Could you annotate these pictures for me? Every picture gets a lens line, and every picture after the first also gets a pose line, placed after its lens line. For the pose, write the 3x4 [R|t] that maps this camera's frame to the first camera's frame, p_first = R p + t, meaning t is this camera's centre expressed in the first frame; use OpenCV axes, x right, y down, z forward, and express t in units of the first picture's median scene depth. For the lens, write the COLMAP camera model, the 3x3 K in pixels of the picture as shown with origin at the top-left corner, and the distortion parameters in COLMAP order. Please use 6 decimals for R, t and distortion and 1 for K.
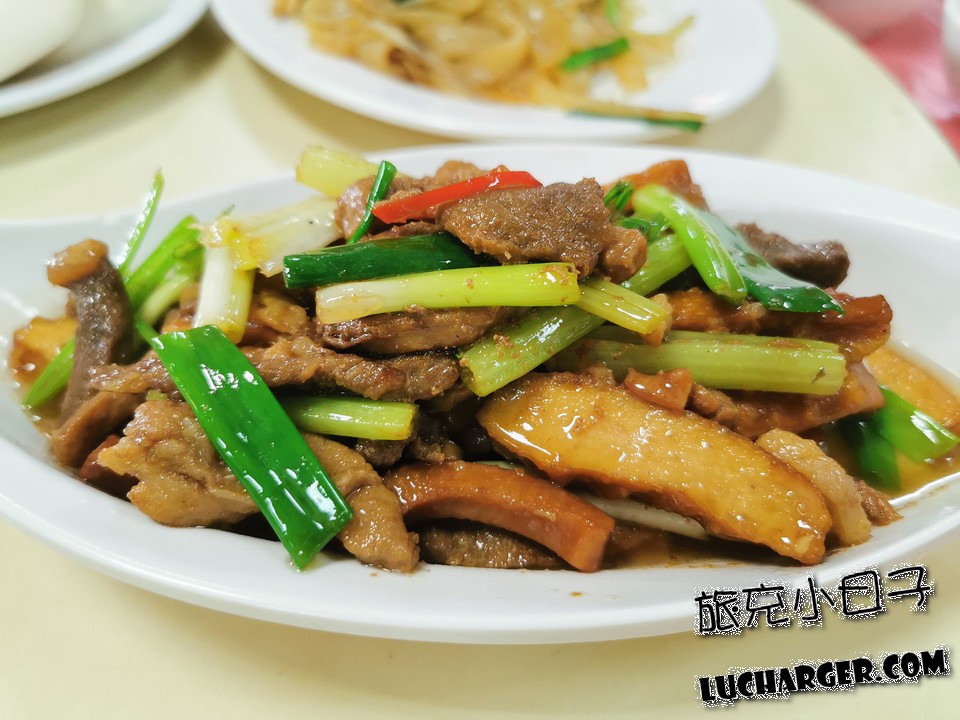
lens RADIAL K [[751.5, 0, 474.8], [0, 751.5, 365.4], [0, 0, 1]] dist [0.007155, -0.029145]
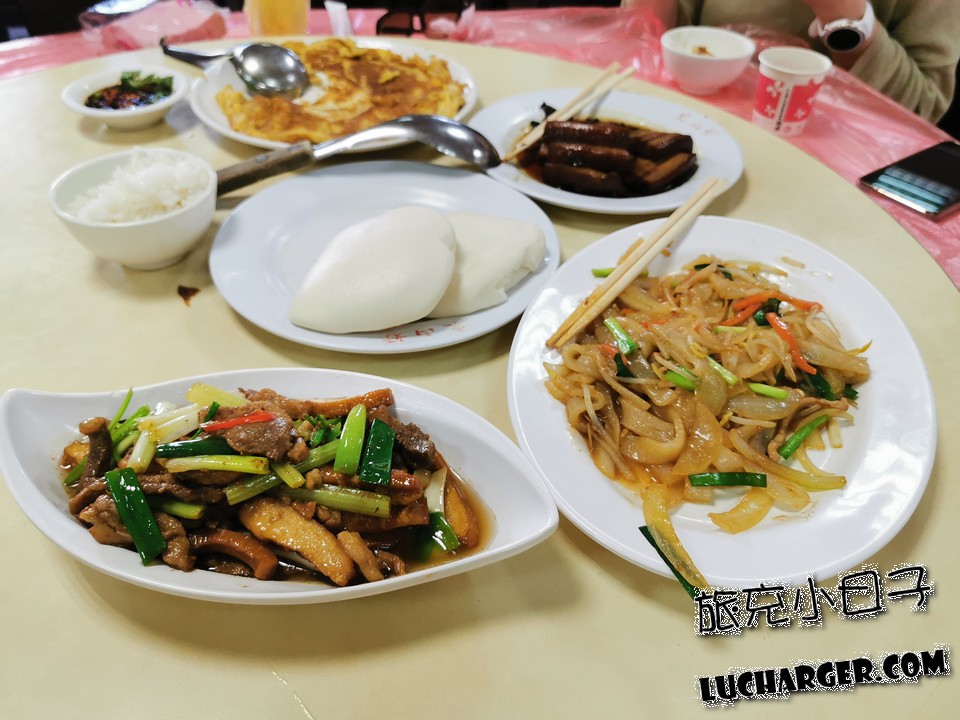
lens RADIAL K [[751.5, 0, 486.0], [0, 751.5, 357.4], [0, 0, 1]] dist [0.007155, -0.029145]
pose [[0.993392, 0.088602, -0.072947, 1.006420], [-0.094189, 0.992566, -0.077079, -0.339957], [0.065576, 0.083440, 0.994353, -1.504185]]
